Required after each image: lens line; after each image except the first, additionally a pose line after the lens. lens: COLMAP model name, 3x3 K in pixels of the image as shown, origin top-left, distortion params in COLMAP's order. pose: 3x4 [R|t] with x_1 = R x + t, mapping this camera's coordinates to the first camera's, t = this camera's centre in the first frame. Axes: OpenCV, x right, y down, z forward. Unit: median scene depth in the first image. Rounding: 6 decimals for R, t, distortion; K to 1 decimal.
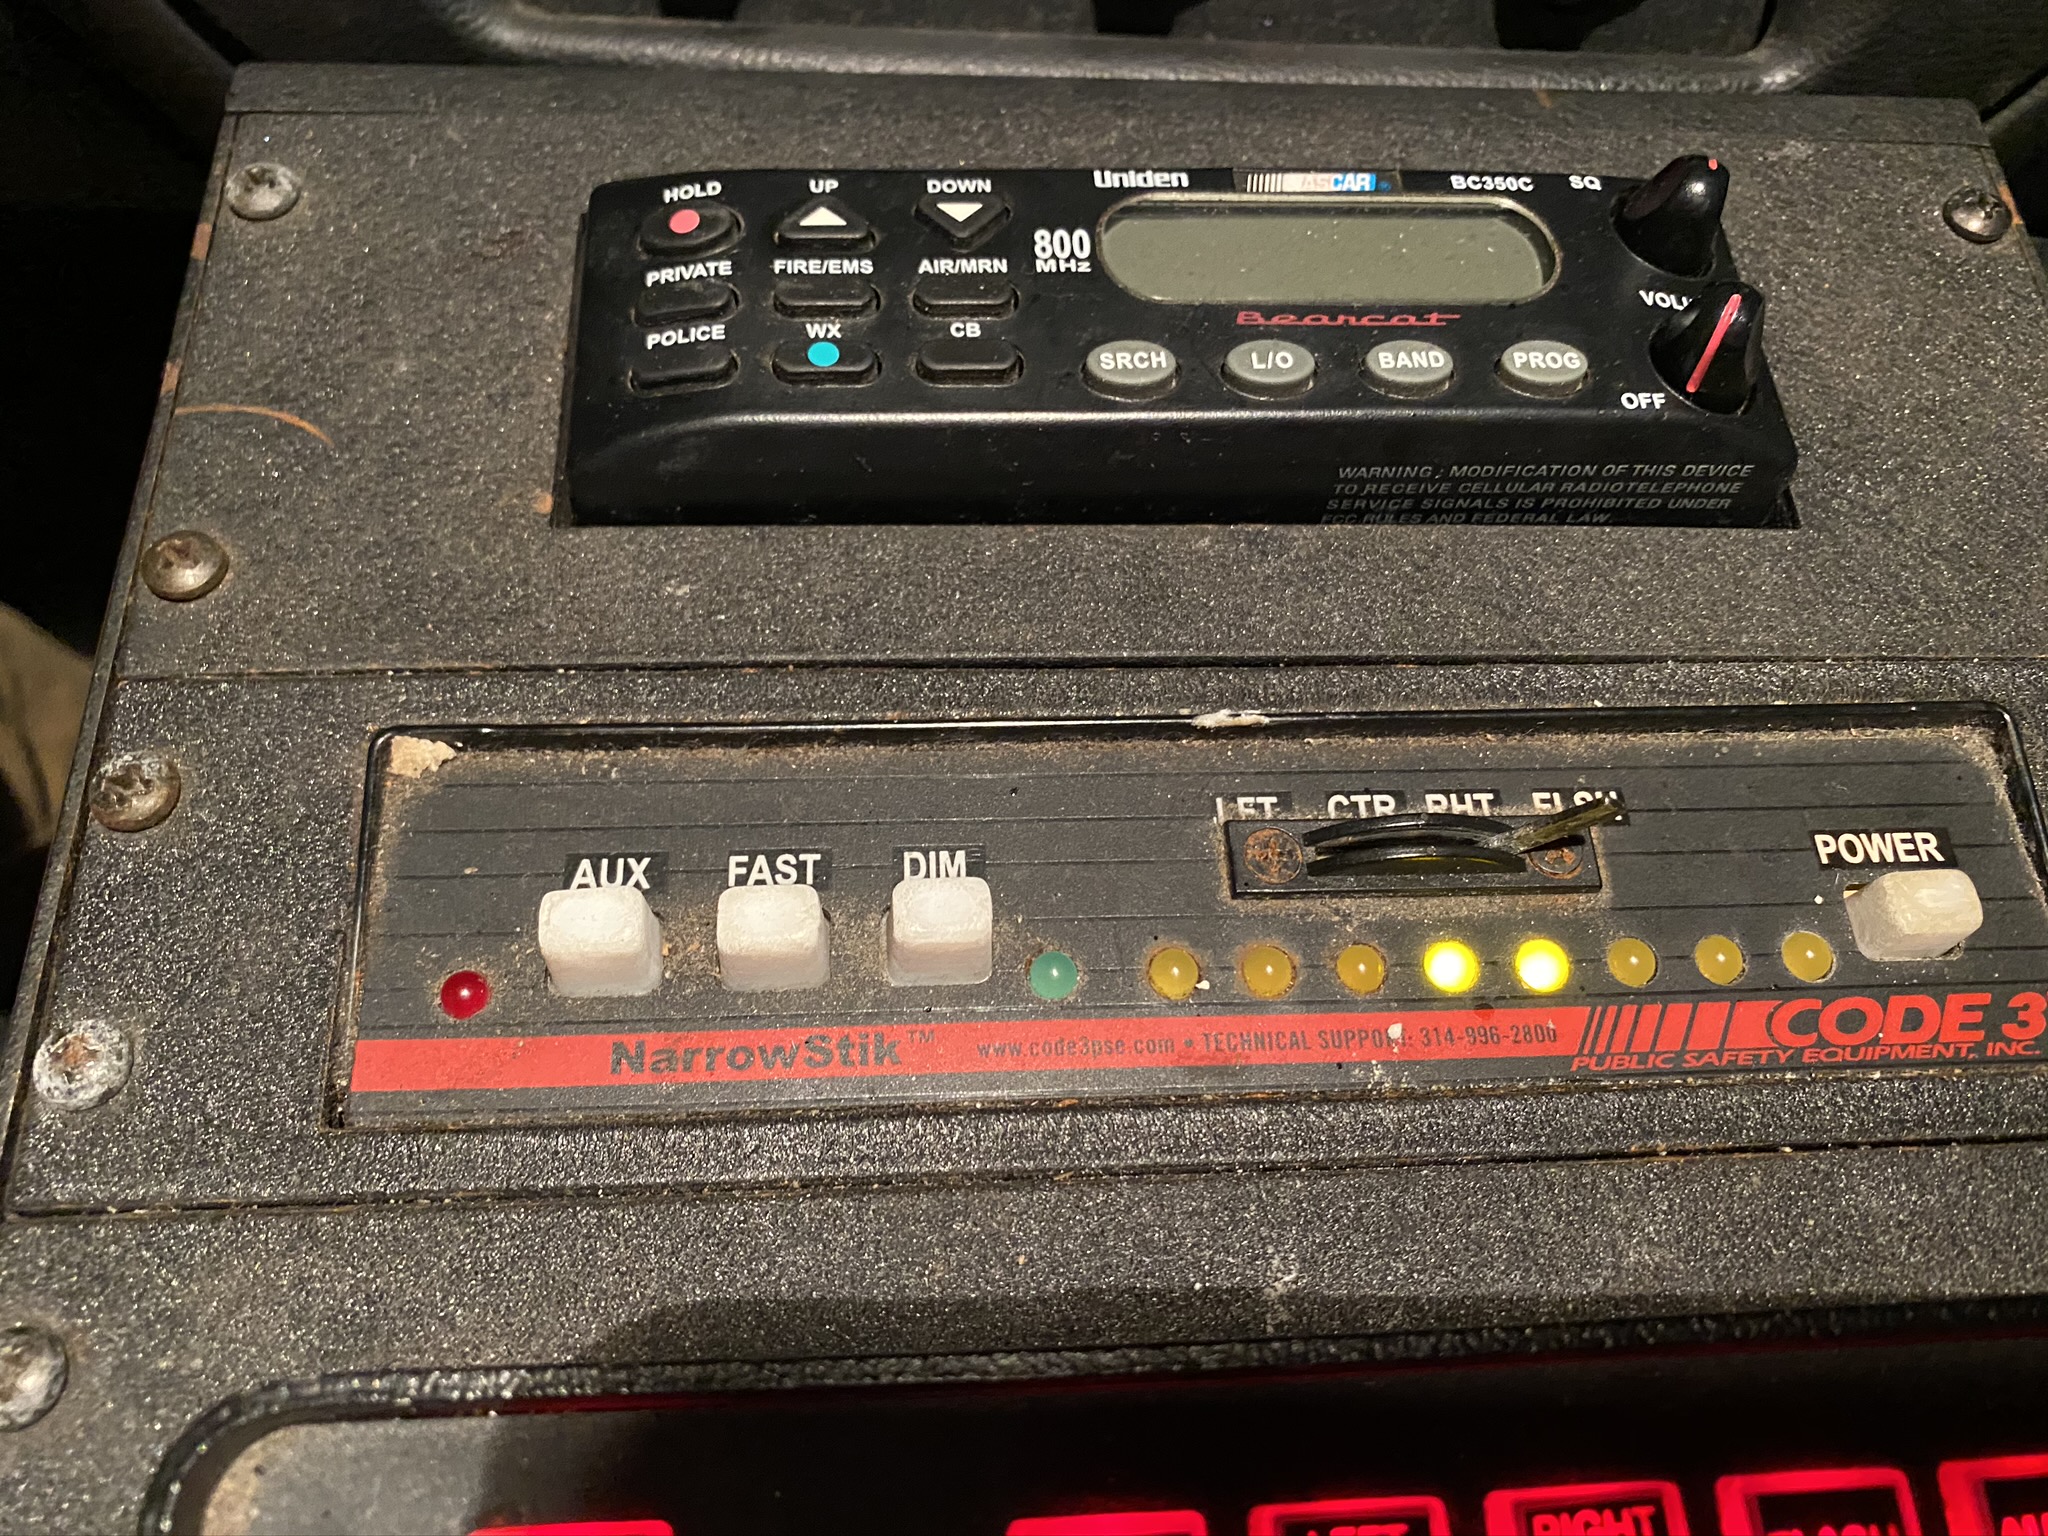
lens RADIAL K [[1540.1, 0, 1025.6], [0, 1540.1, 739.2], [0, 0, 1]] dist [-0.029375, -0.000691]
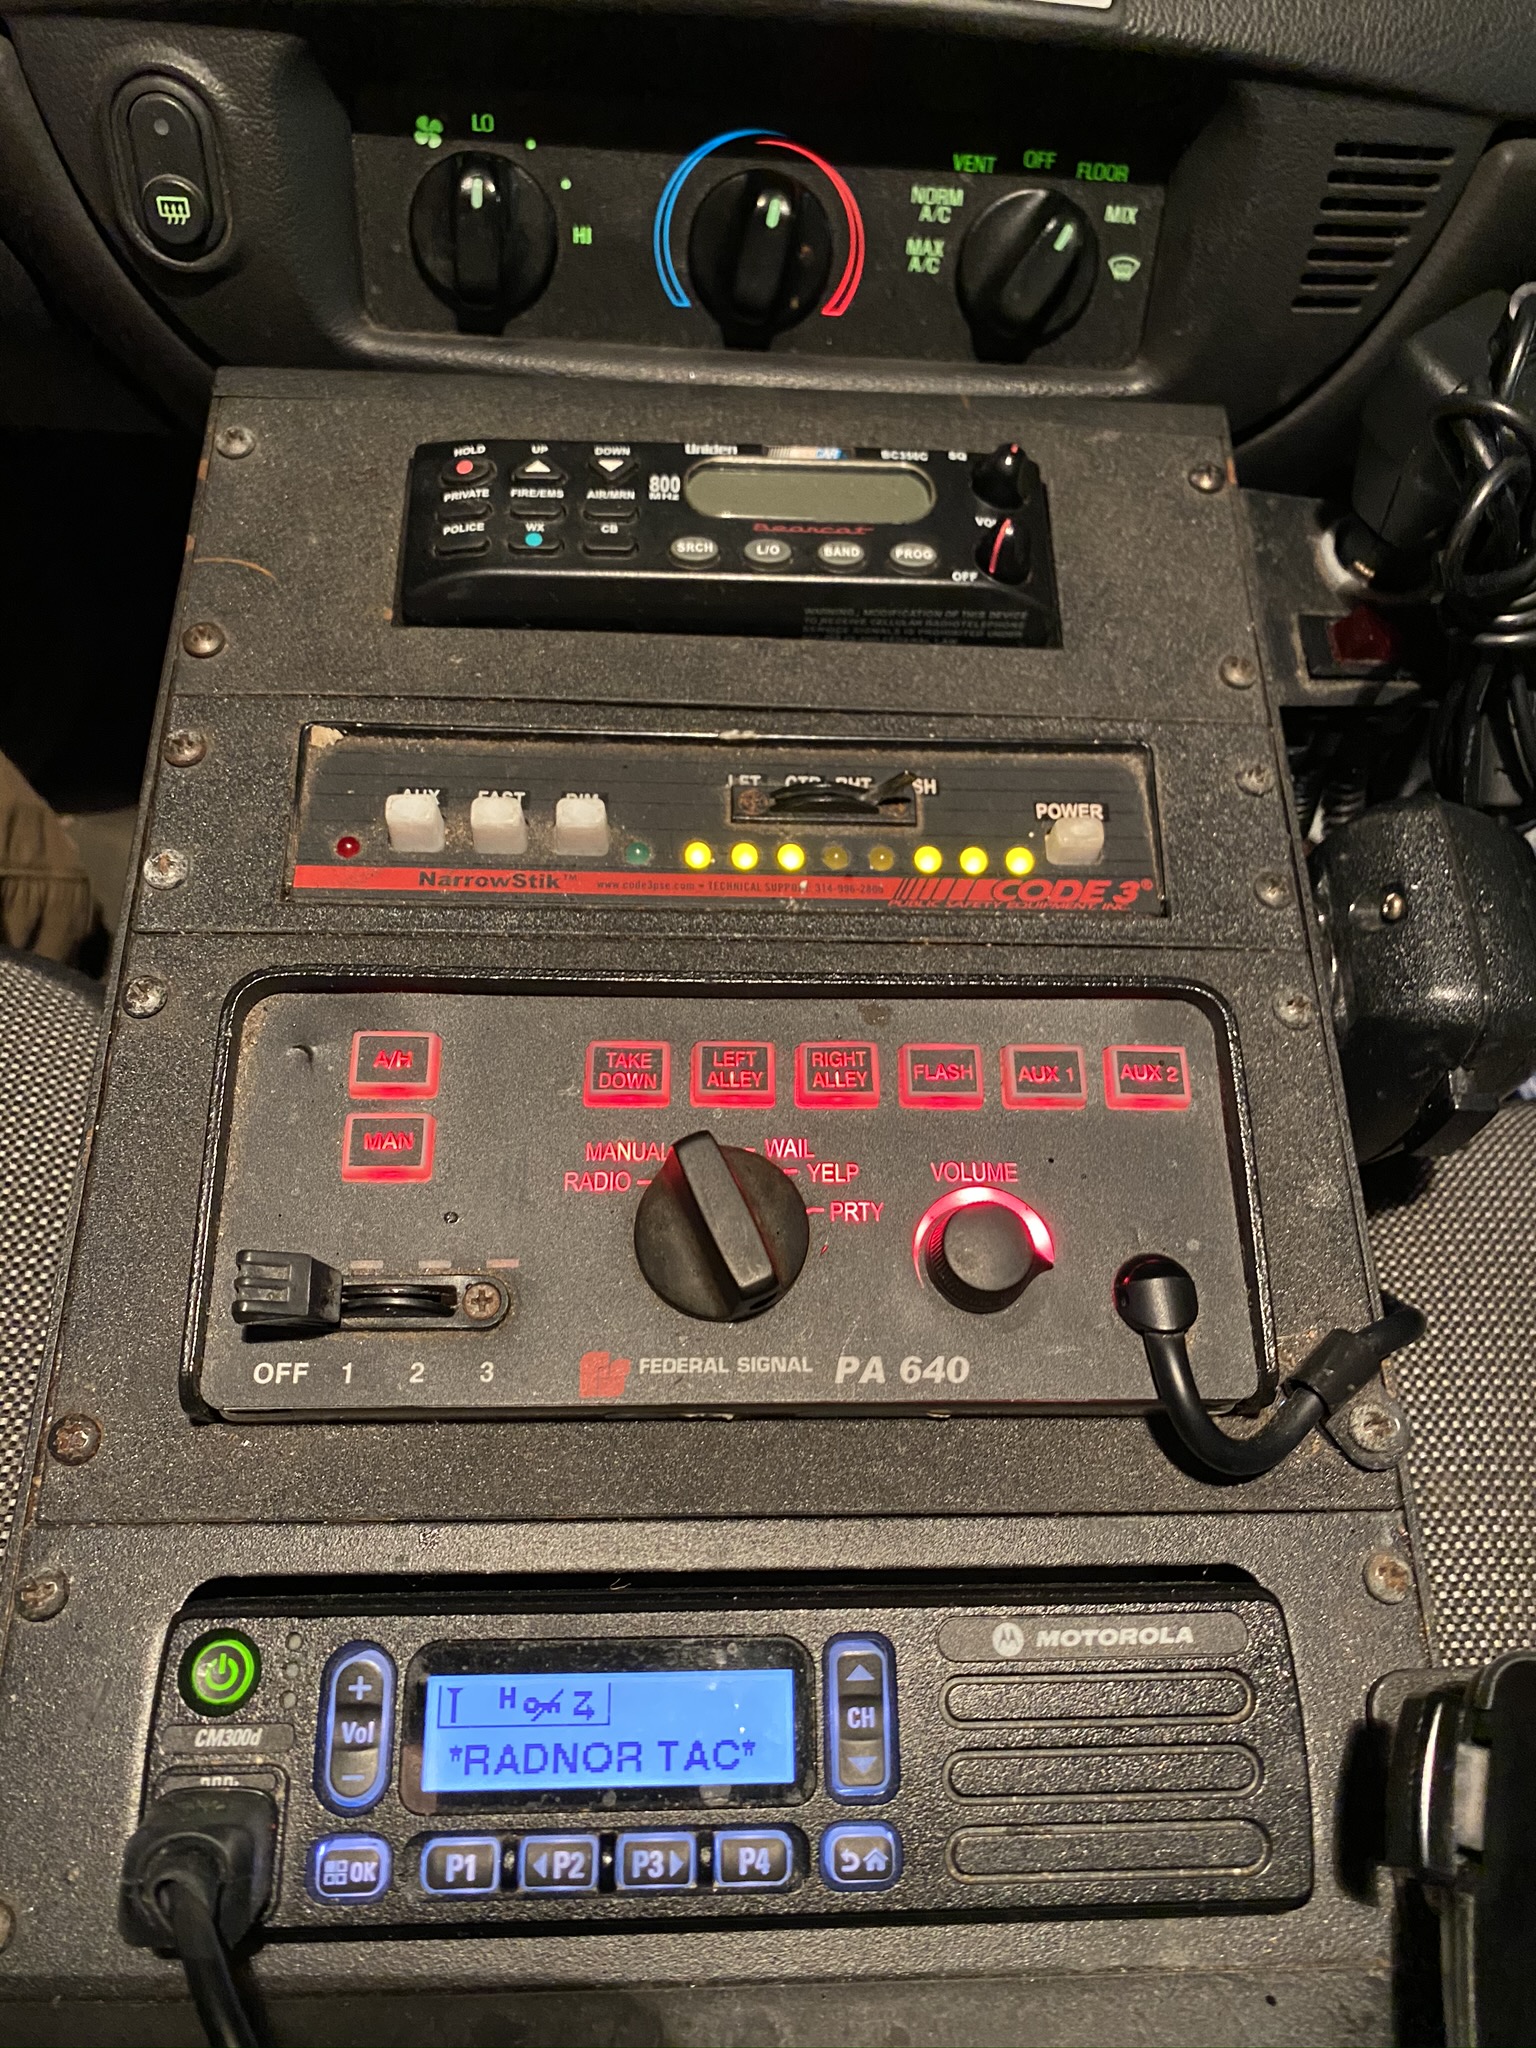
lens RADIAL K [[1544.2, 0, 805.5], [0, 1544.2, 1019.6], [0, 0, 1]] dist [0.074850, -0.292750]
pose [[0.999435, 0.031899, -0.010598, 0.249030], [-0.031414, 0.998574, 0.043157, 0.257427], [0.011960, -0.042800, 0.999012, -0.972657]]
